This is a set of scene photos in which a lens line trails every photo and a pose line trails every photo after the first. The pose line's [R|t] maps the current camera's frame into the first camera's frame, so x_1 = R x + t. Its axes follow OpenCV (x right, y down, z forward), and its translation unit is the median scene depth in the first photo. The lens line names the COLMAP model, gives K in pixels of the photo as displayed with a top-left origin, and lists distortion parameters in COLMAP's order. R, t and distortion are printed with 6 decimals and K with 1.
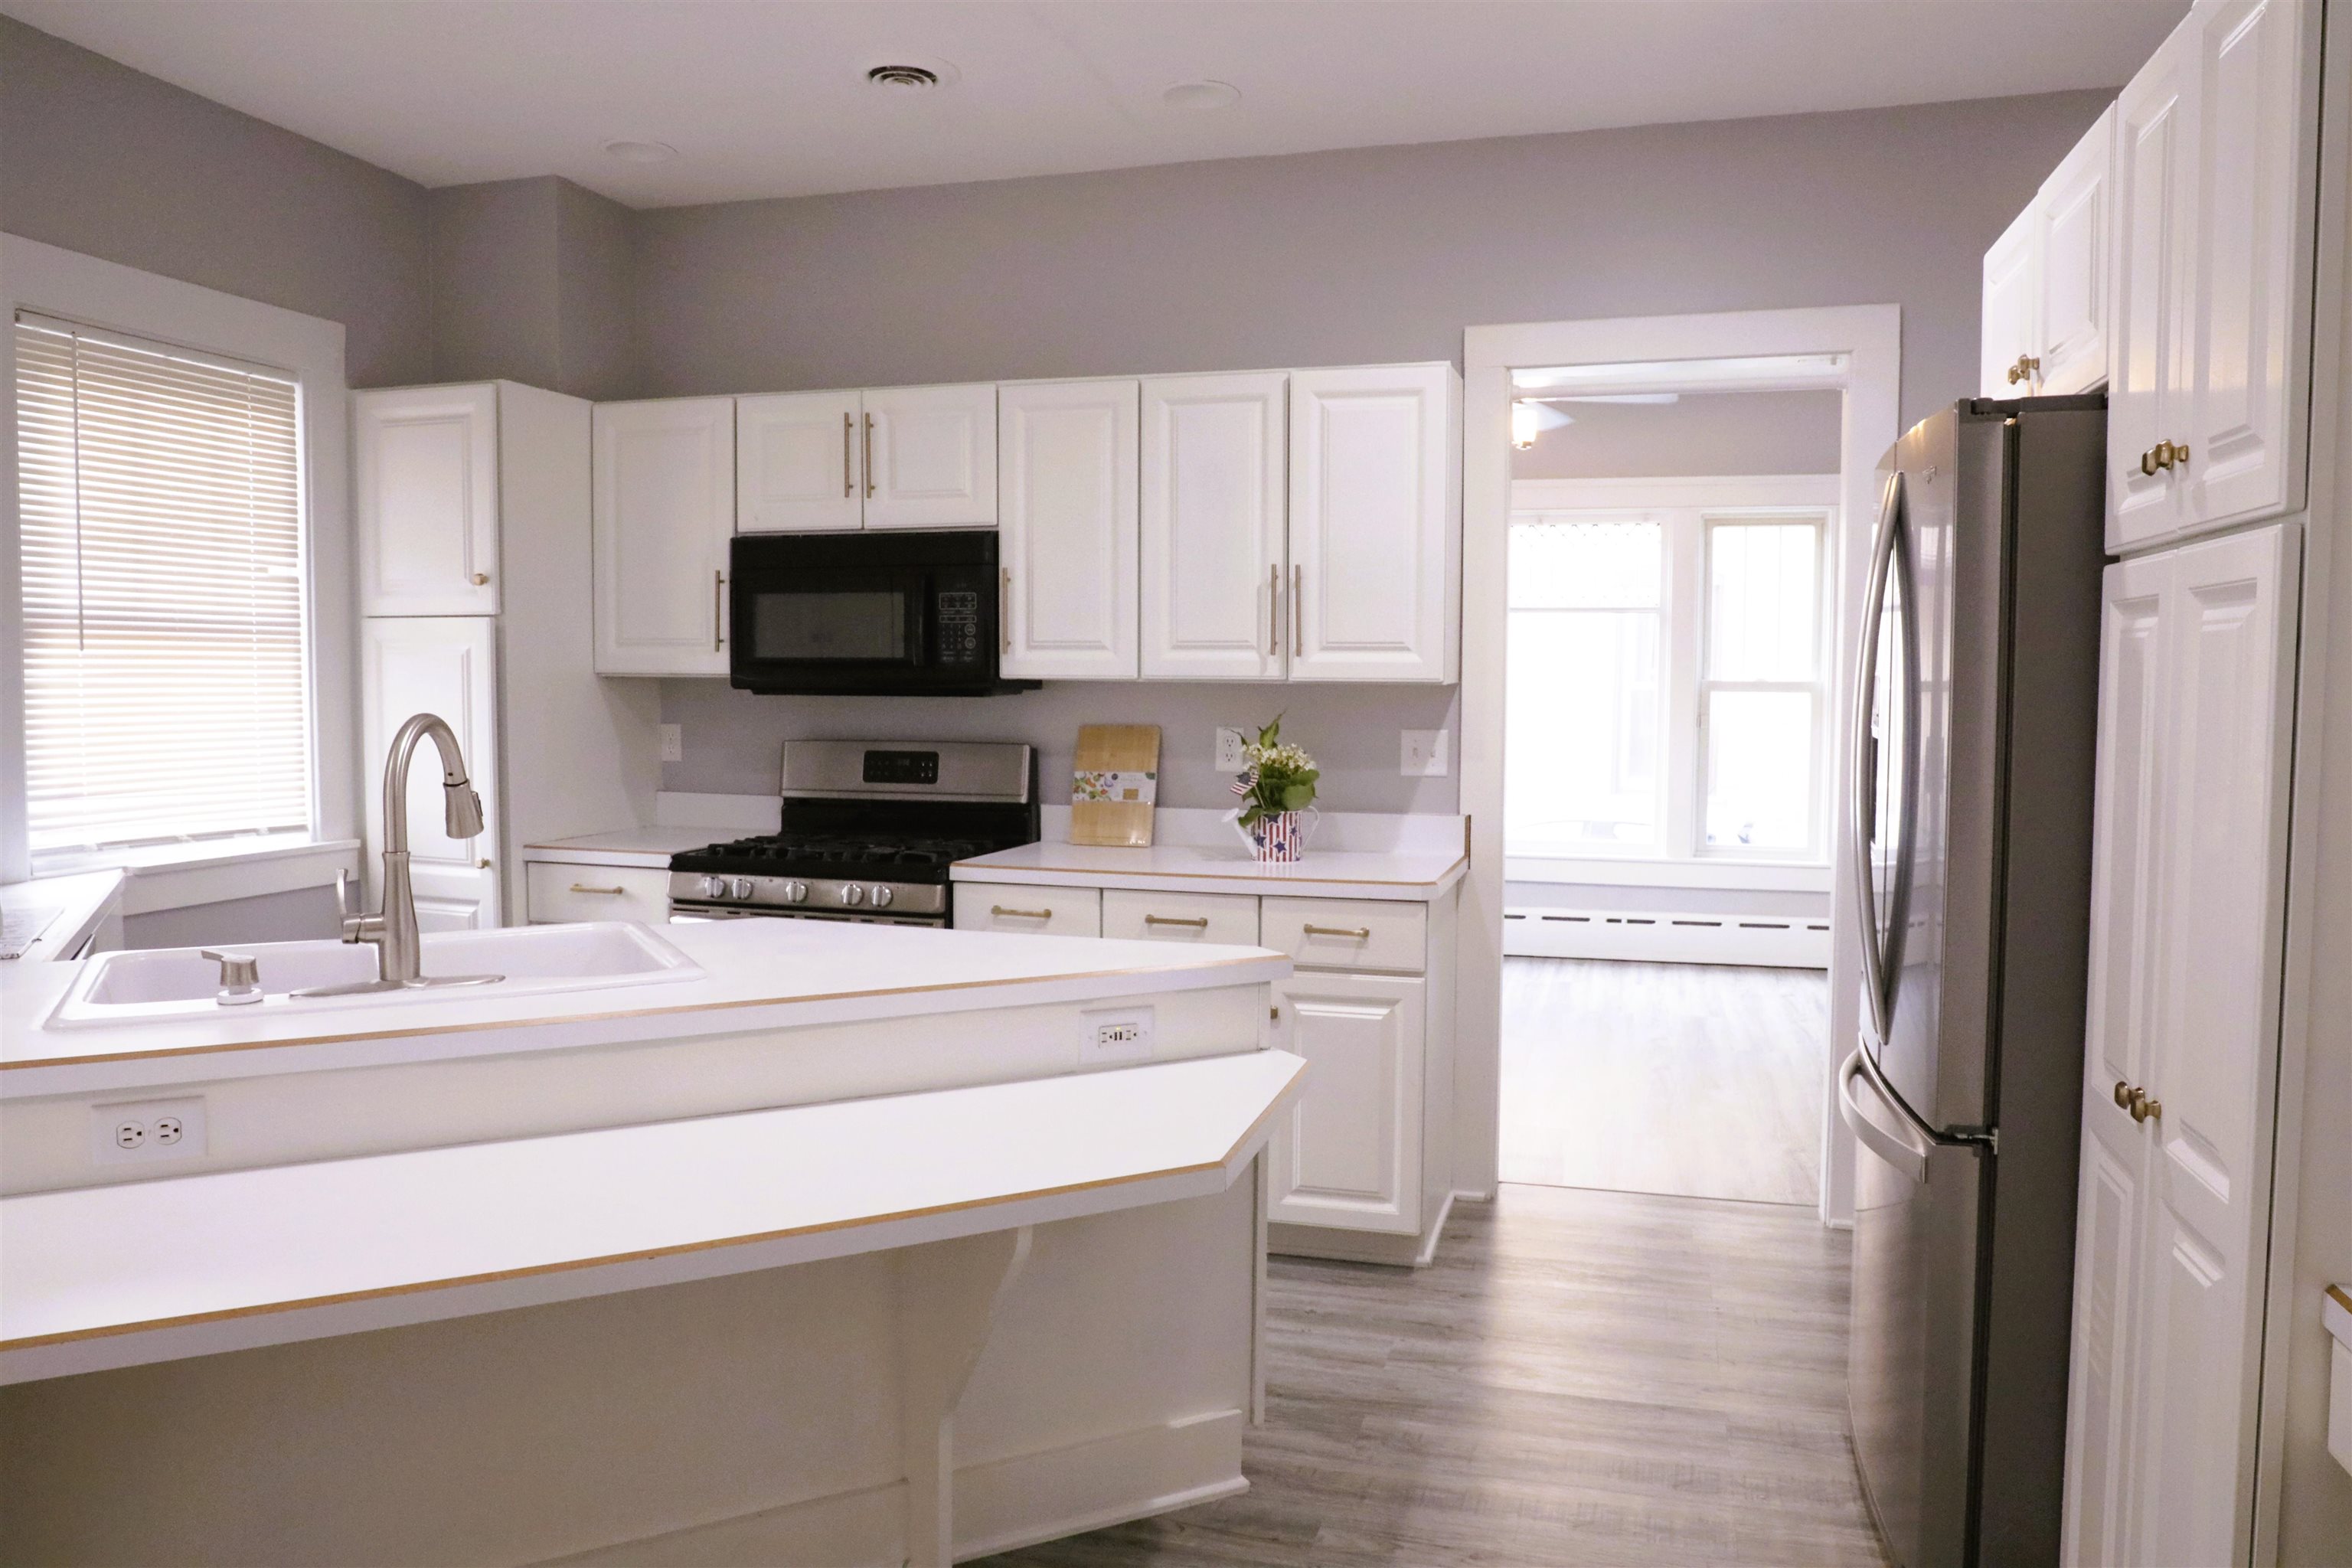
lens RADIAL K [[1714.5, 0, 1176.0], [0, 1714.5, 784.0], [0, 0, 1]] dist [-0.007958, 0.000481]
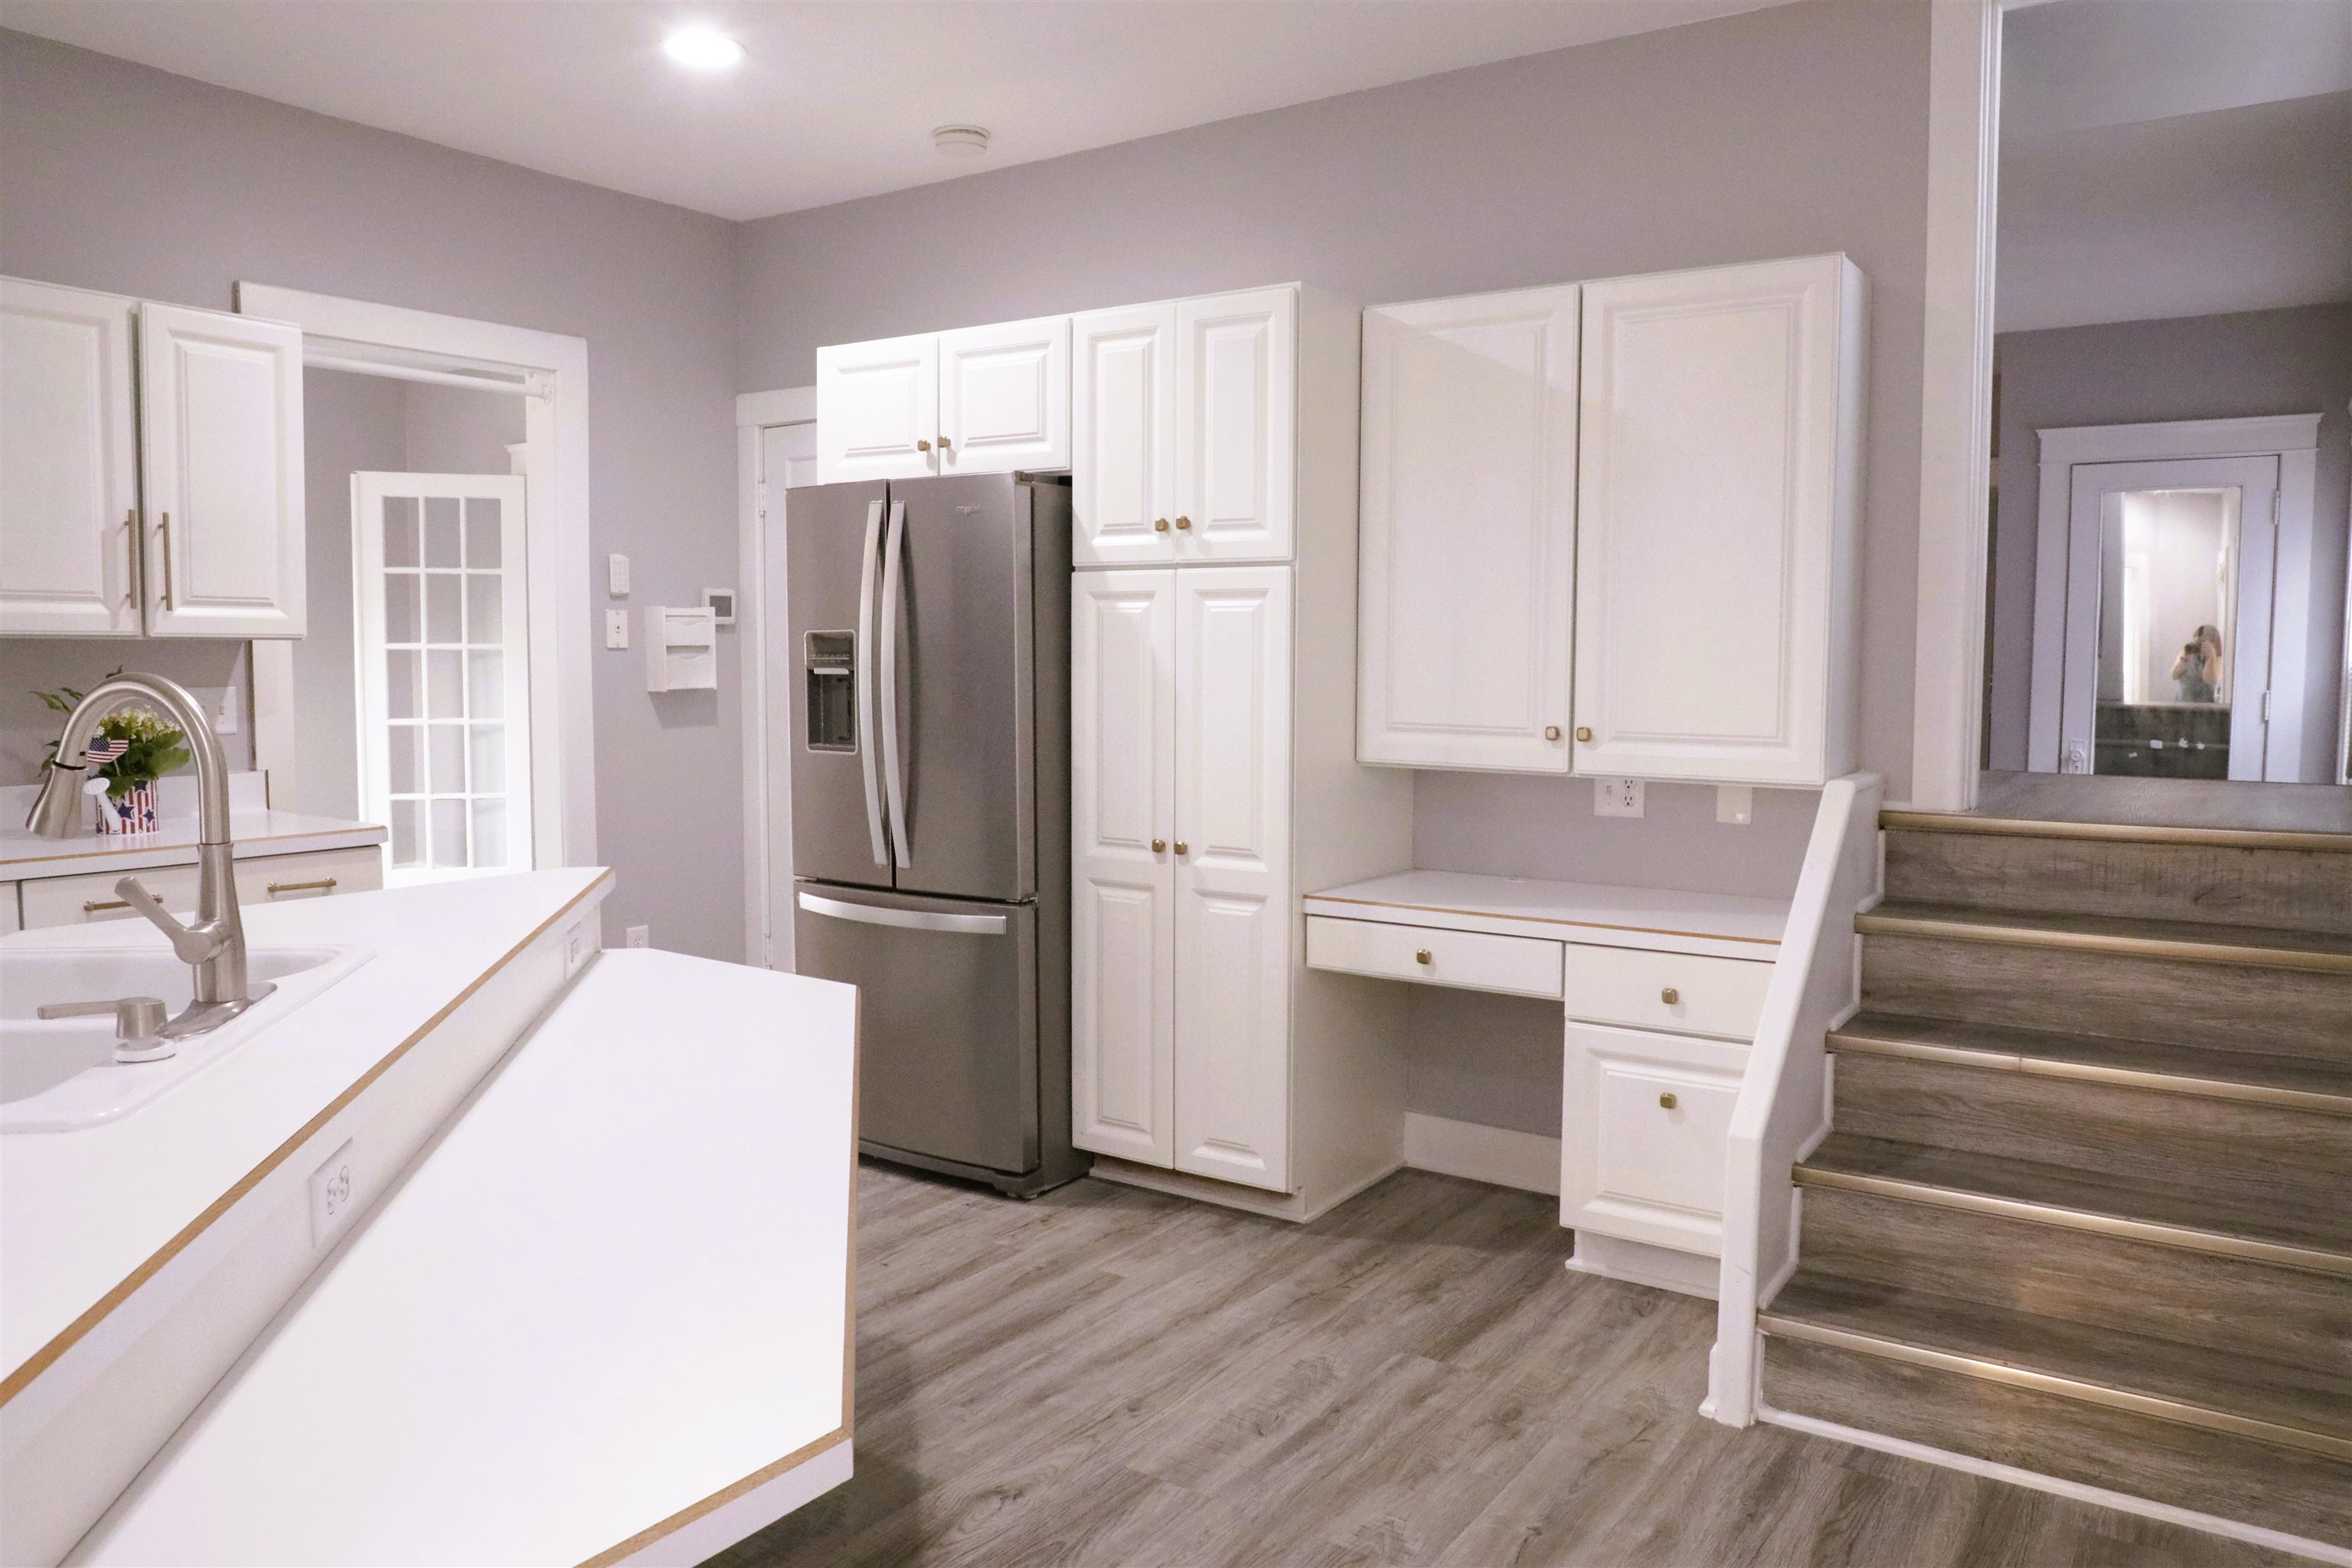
lens RADIAL K [[1666.9, 0, 1176.0], [0, 1666.9, 784.0], [0, 0, 1]] dist [-0.007268, -0.002870]
pose [[0.302458, -0.083474, 0.949501, -0.628624], [0.058005, 0.995924, 0.069077, -0.010403], [-0.951396, 0.034183, 0.306067, 0.198708]]
